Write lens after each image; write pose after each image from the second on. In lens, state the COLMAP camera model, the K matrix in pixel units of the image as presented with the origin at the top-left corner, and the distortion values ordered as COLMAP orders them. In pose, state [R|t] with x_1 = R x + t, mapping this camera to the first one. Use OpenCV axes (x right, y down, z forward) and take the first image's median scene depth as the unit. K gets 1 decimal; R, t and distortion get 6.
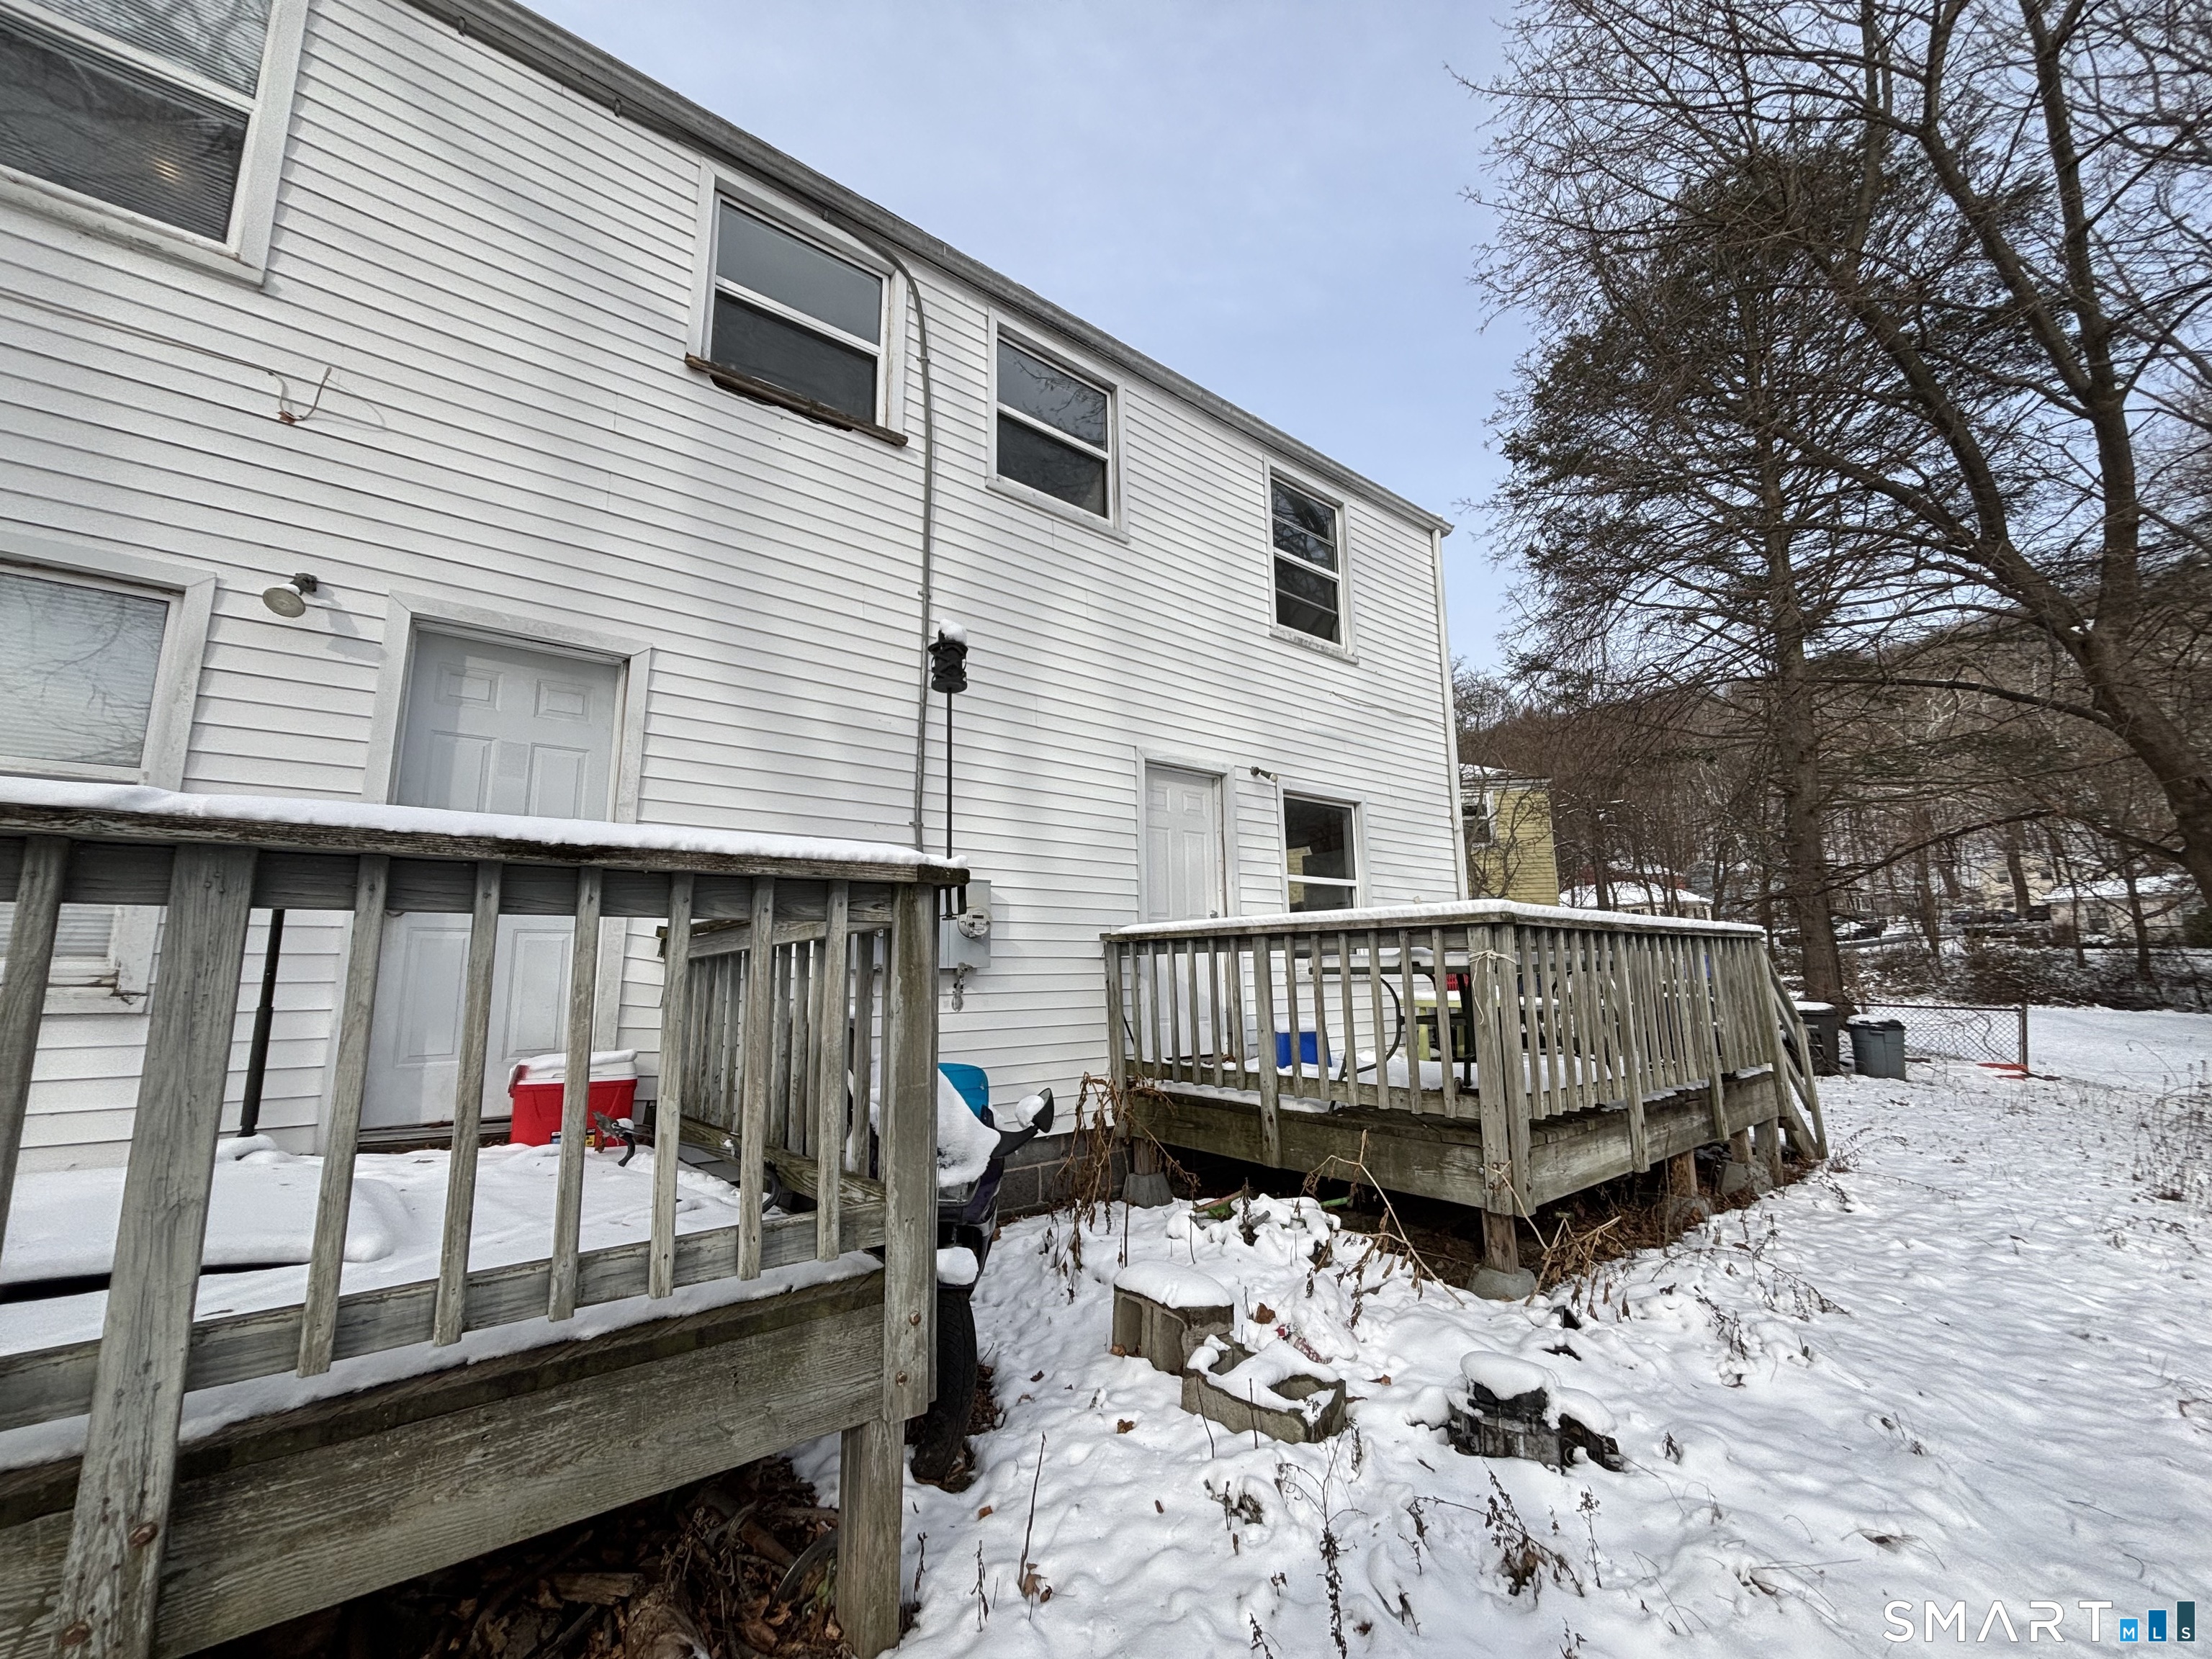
lens RADIAL K [[894.0, 0, 1105.0], [0, 894.0, 826.1], [0, 0, 1]] dist [-0.000876, 0.001275]
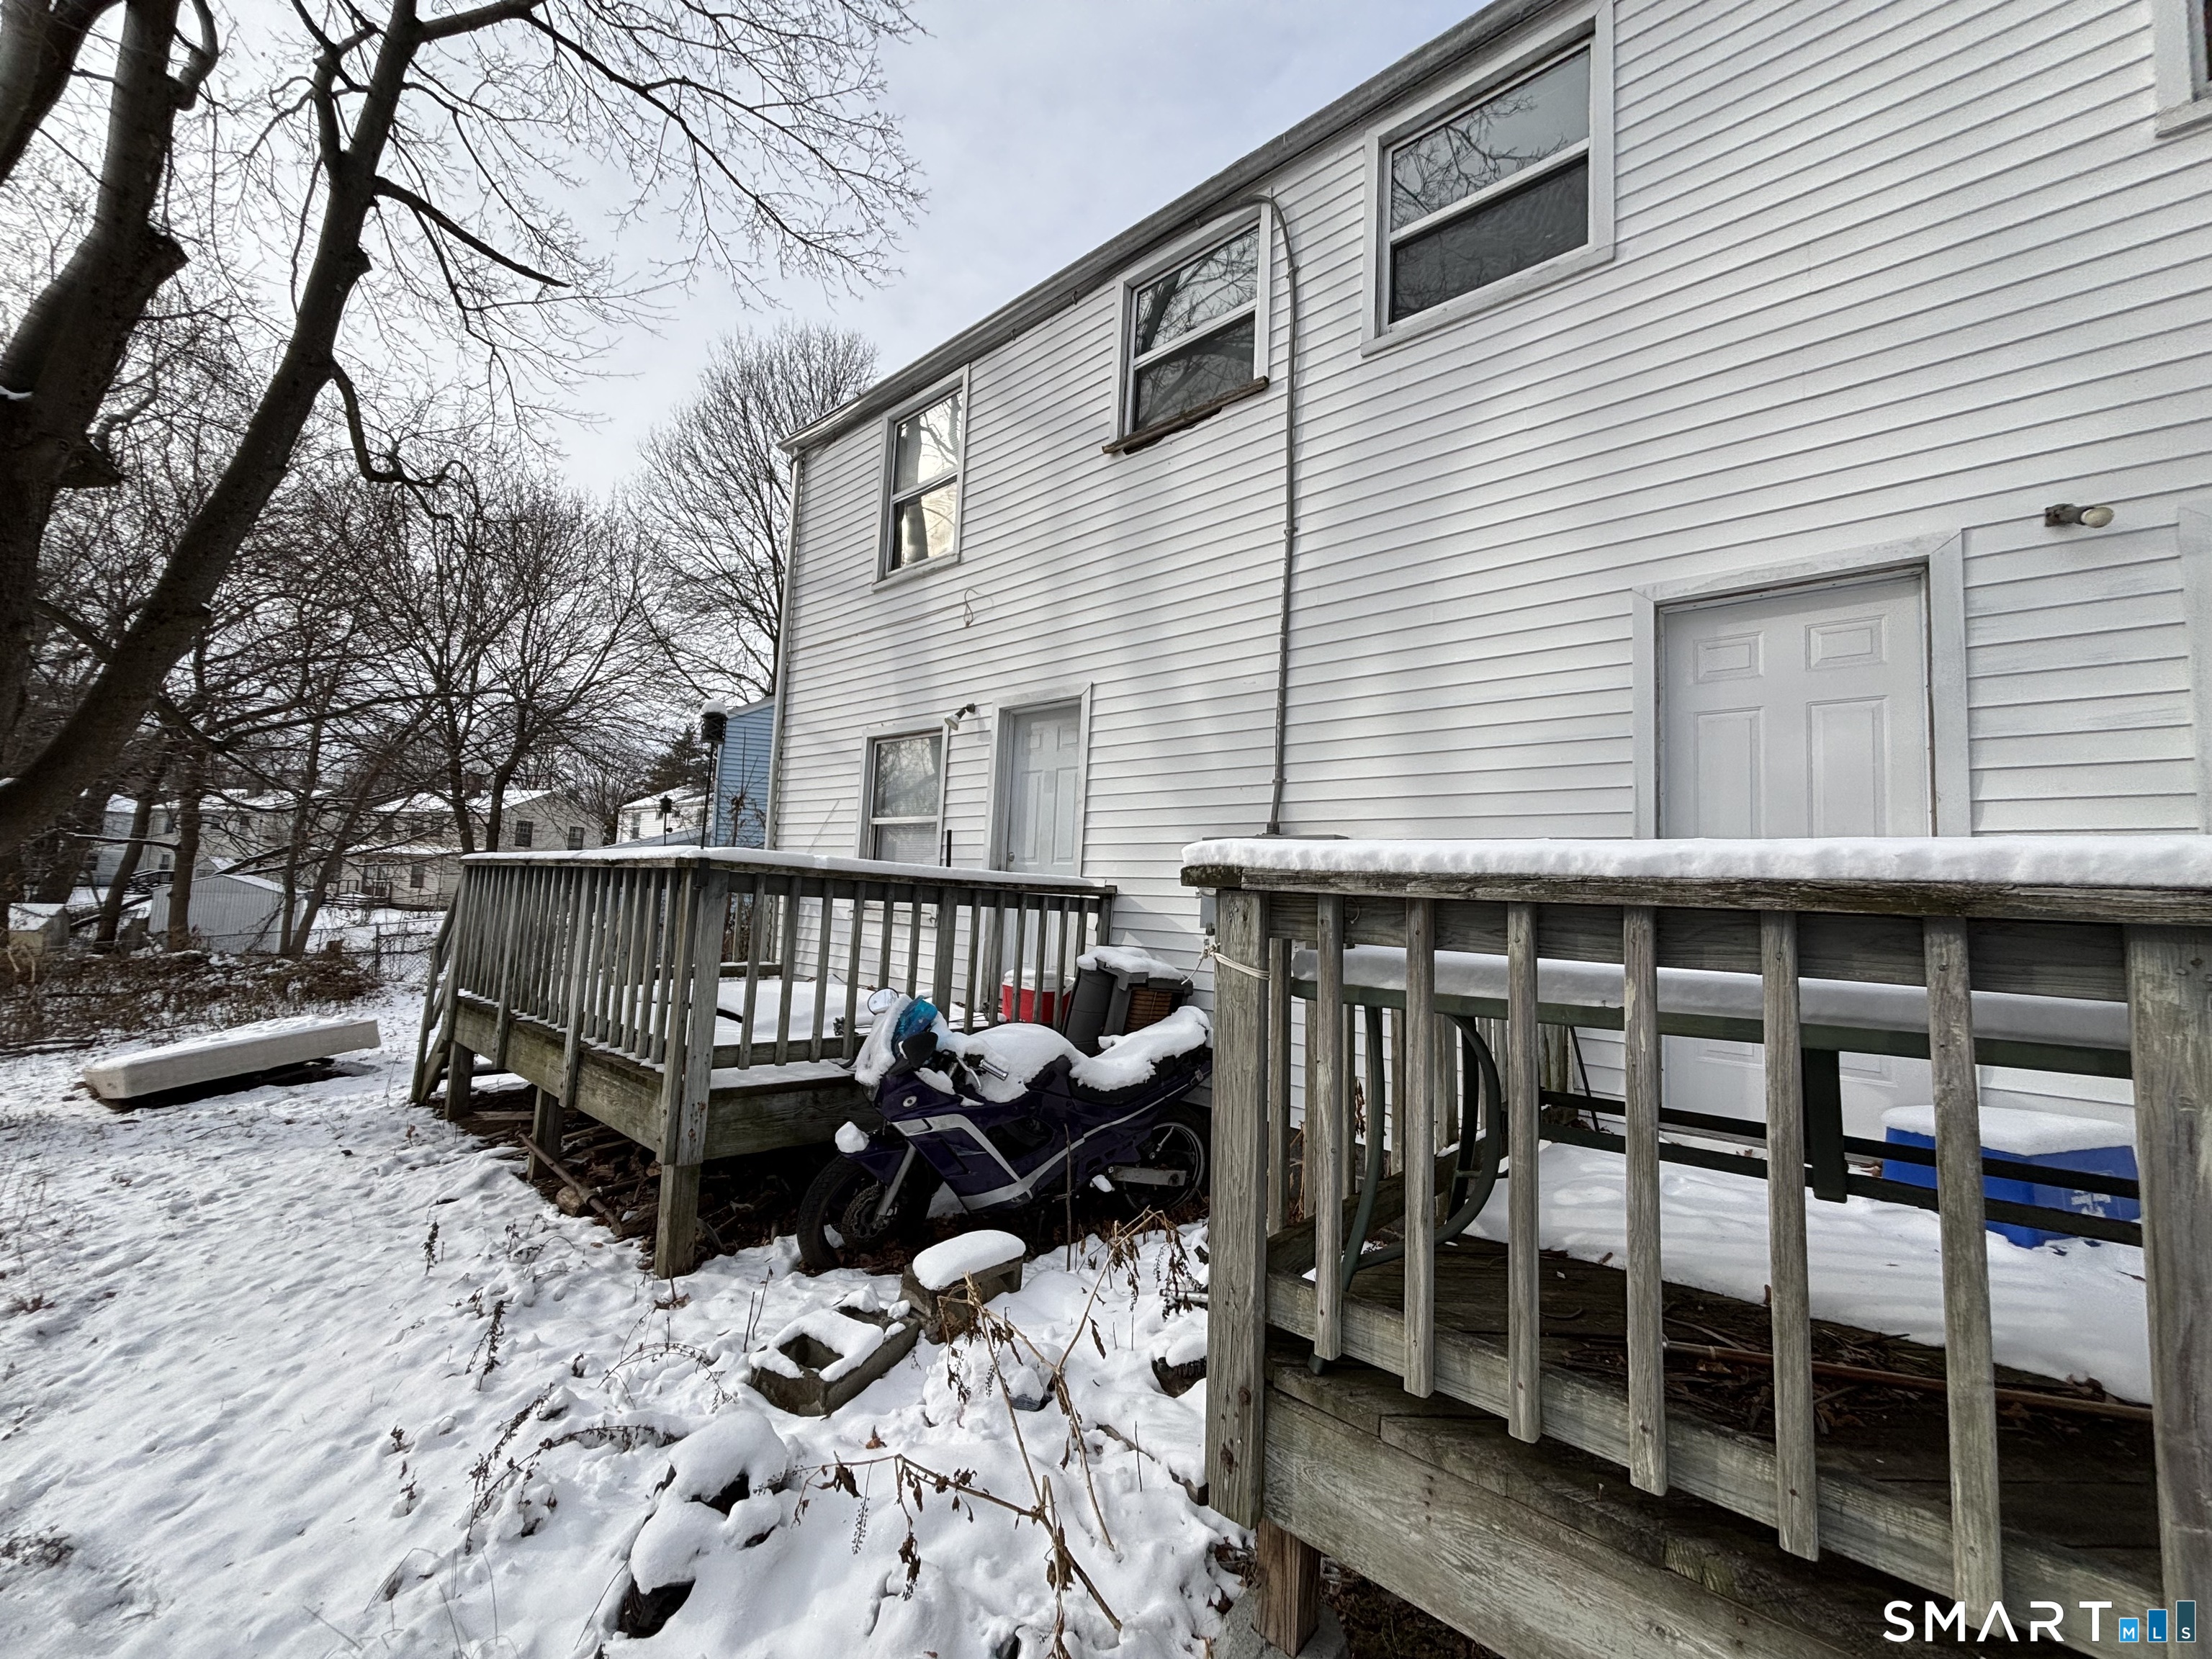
lens RADIAL K [[894.0, 0, 1106.0], [0, 894.0, 824.9], [0, 0, 1]] dist [-0.000876, 0.001275]
pose [[0.159919, -0.074689, -0.984300, 0.644914], [0.113919, 0.991868, -0.056755, 0.070993], [0.980535, -0.103054, 0.167127, 0.623319]]
